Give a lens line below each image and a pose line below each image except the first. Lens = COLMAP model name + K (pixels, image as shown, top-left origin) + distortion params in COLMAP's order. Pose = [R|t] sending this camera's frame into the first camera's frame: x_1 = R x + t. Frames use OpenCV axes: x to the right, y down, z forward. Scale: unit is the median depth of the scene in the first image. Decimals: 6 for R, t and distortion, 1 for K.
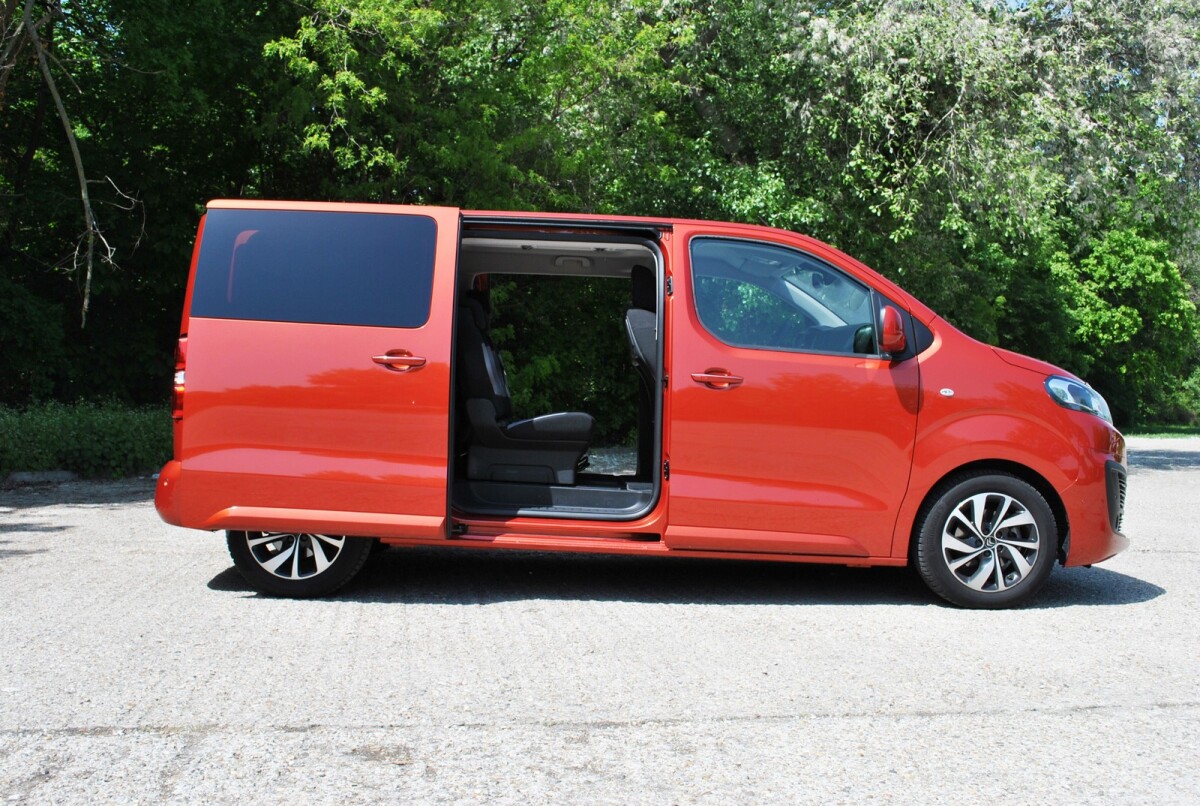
lens RADIAL K [[1207.0, 0, 597.4], [0, 1207.0, 408.8], [0, 0, 1]] dist [-0.020281, 0.000000]
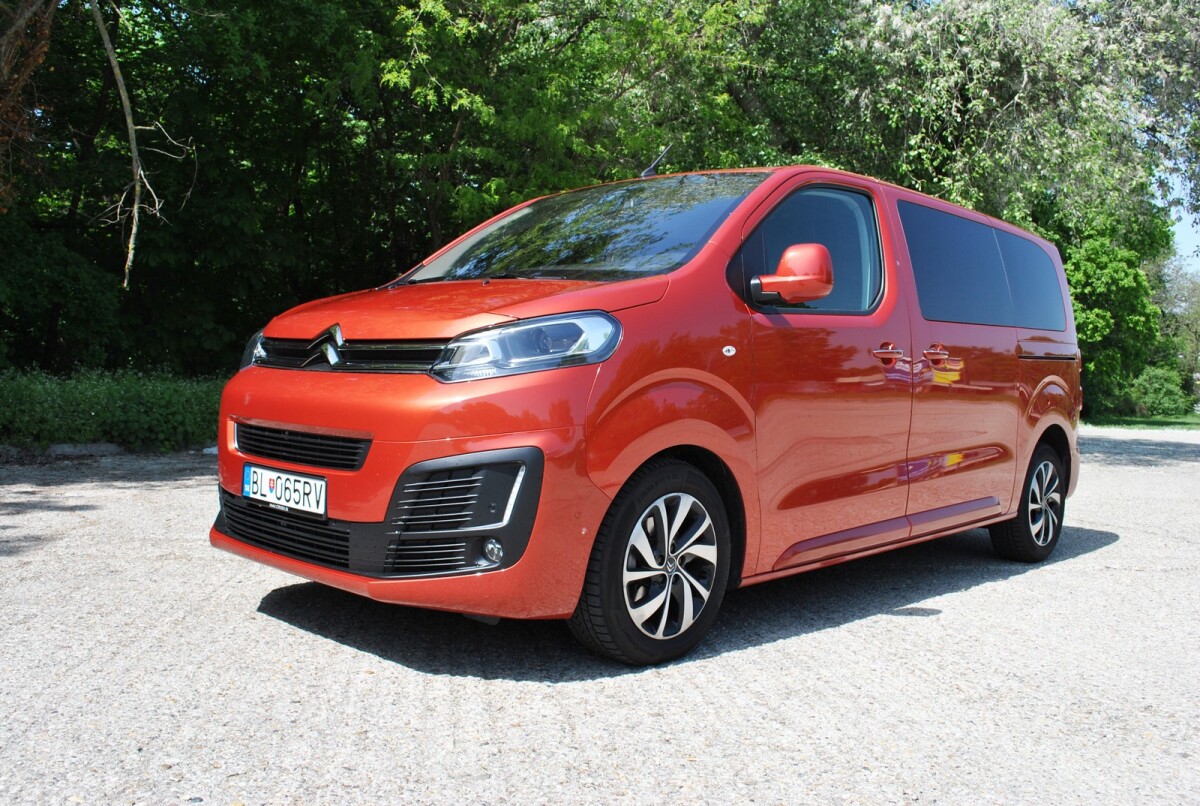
lens RADIAL K [[1005.6, 0, 586.9], [0, 1005.6, 399.0], [0, 0, 1]] dist [-0.006281, -0.022882]
pose [[0.999734, 0.022933, -0.002312, -0.069770], [-0.022915, 0.999708, 0.007732, 0.002407], [0.002489, -0.007677, 0.999967, 0.218654]]
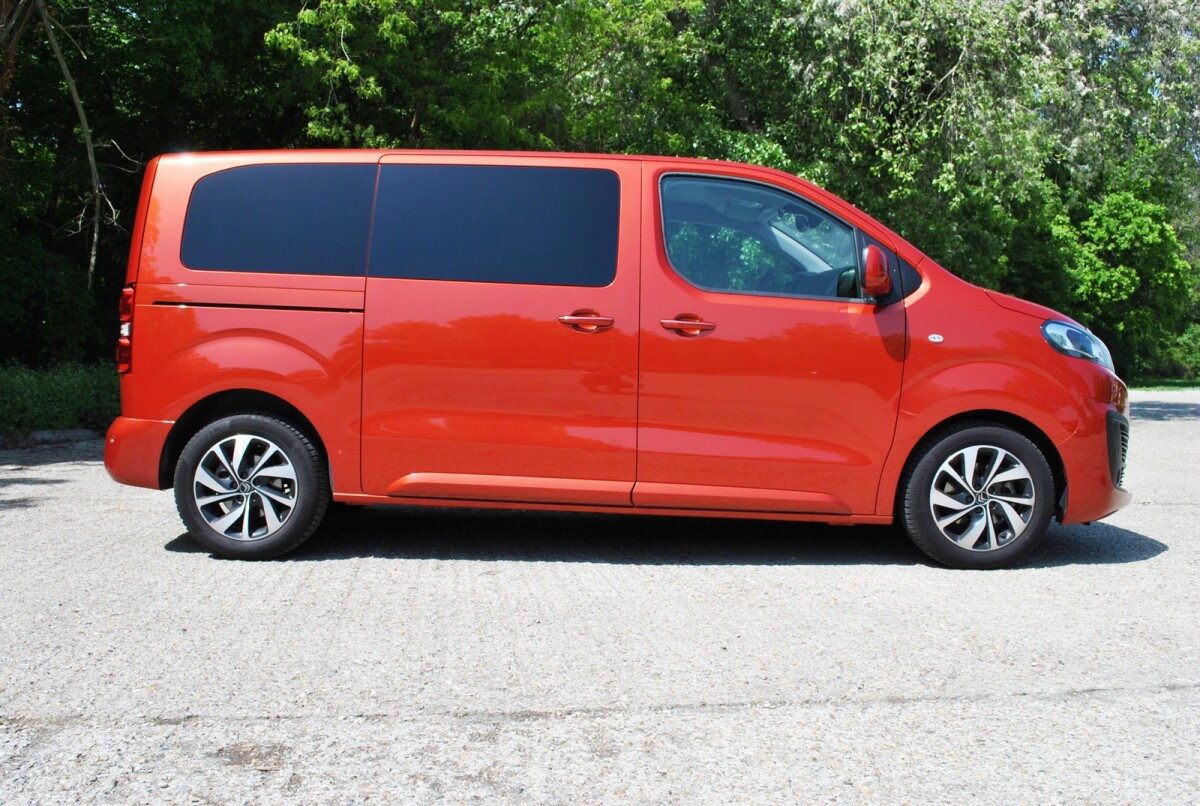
lens RADIAL K [[1104.1, 0, 603.9], [0, 1104.1, 398.7], [0, 0, 1]] dist [-0.036137, 0.000000]
pose [[0.999567, -0.007633, -0.028415, 0.029576], [0.008378, 0.999622, 0.026194, 0.004568], [0.028204, -0.026421, 0.999253, 0.072292]]
